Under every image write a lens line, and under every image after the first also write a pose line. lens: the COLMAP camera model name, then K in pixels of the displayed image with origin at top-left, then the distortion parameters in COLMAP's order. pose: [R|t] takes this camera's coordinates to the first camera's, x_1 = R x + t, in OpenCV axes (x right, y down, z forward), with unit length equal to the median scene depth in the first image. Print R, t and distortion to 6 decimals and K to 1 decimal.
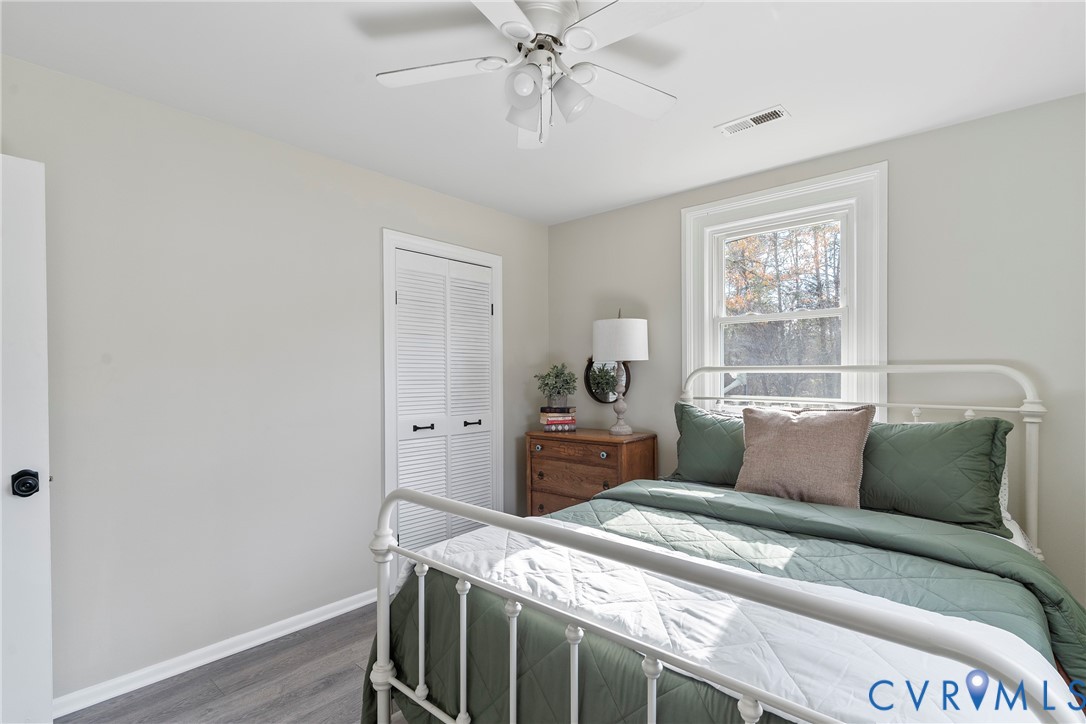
lens RADIAL K [[523.7, 0, 524.5], [0, 523.7, 379.4], [0, 0, 1]] dist [-0.000369, 0.000526]
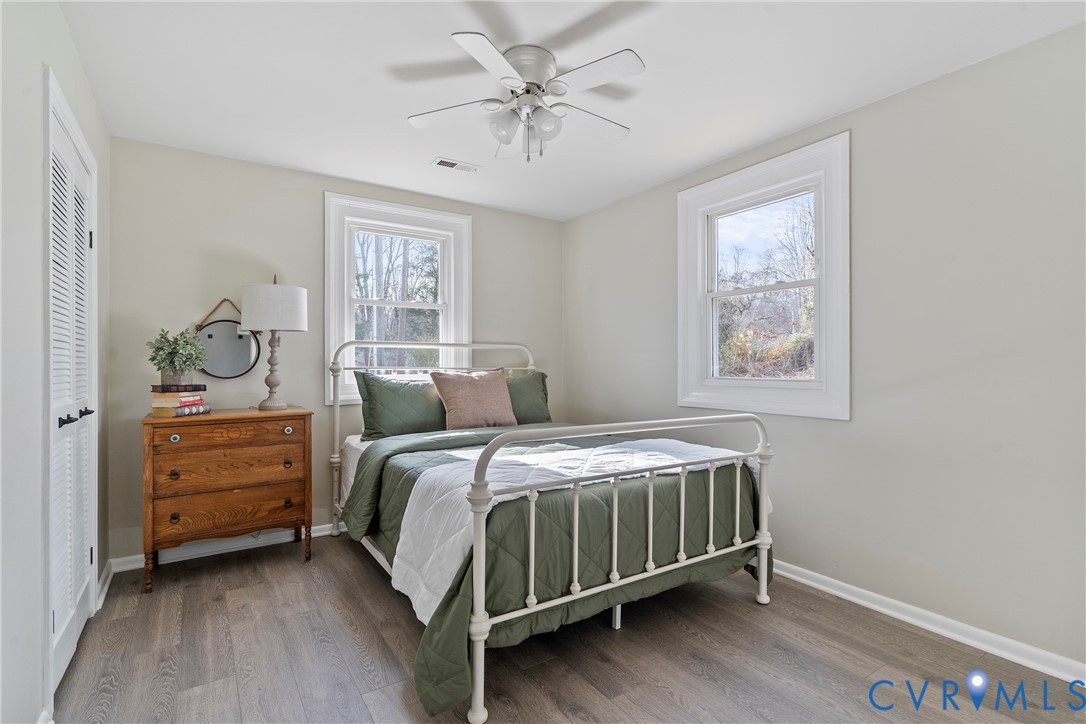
lens RADIAL K [[523.7, 0, 544.3], [0, 523.7, 361.7], [0, 0, 1]] dist [-0.000369, 0.000526]
pose [[0.232479, 0.007775, 0.972570, -0.584331], [0.009571, 0.999901, -0.010281, 0.033168], [-0.972554, 0.011699, 0.232382, 0.306015]]
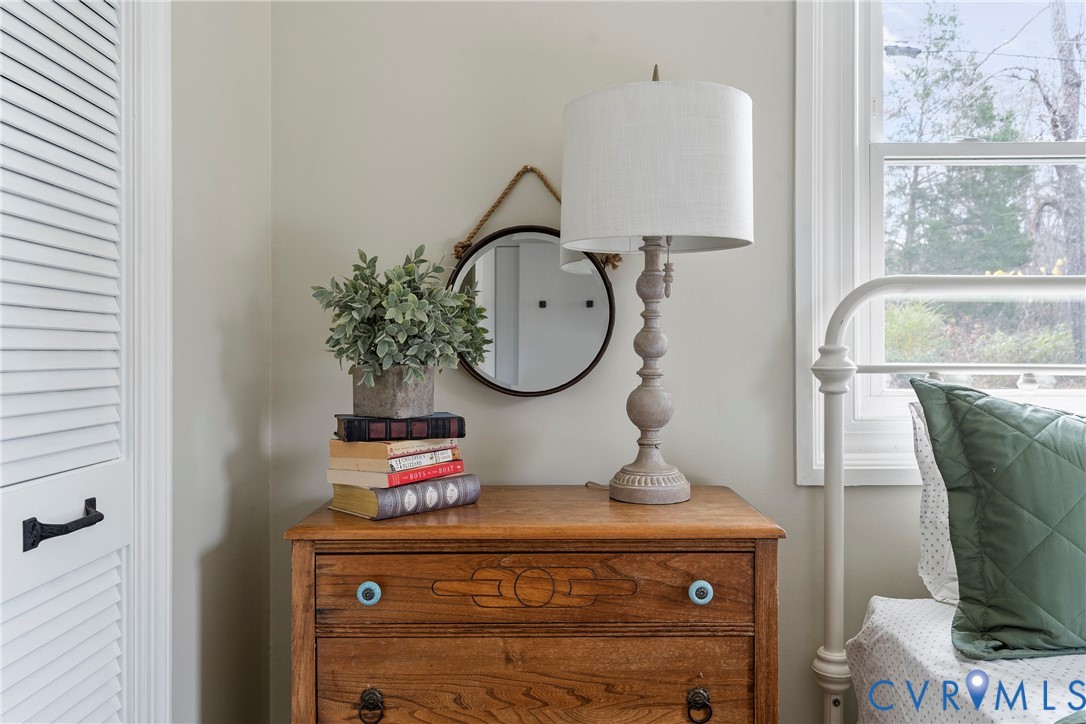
lens RADIAL K [[864.1, 0, 535.7], [0, 864.1, 354.9], [0, 0, 1]] dist [0.010241, -0.010370]
pose [[0.743016, 0.002519, 0.669268, -0.177325], [0.003746, 0.999962, -0.007921, 0.027574], [-0.669263, 0.008393, 0.742979, 0.661609]]
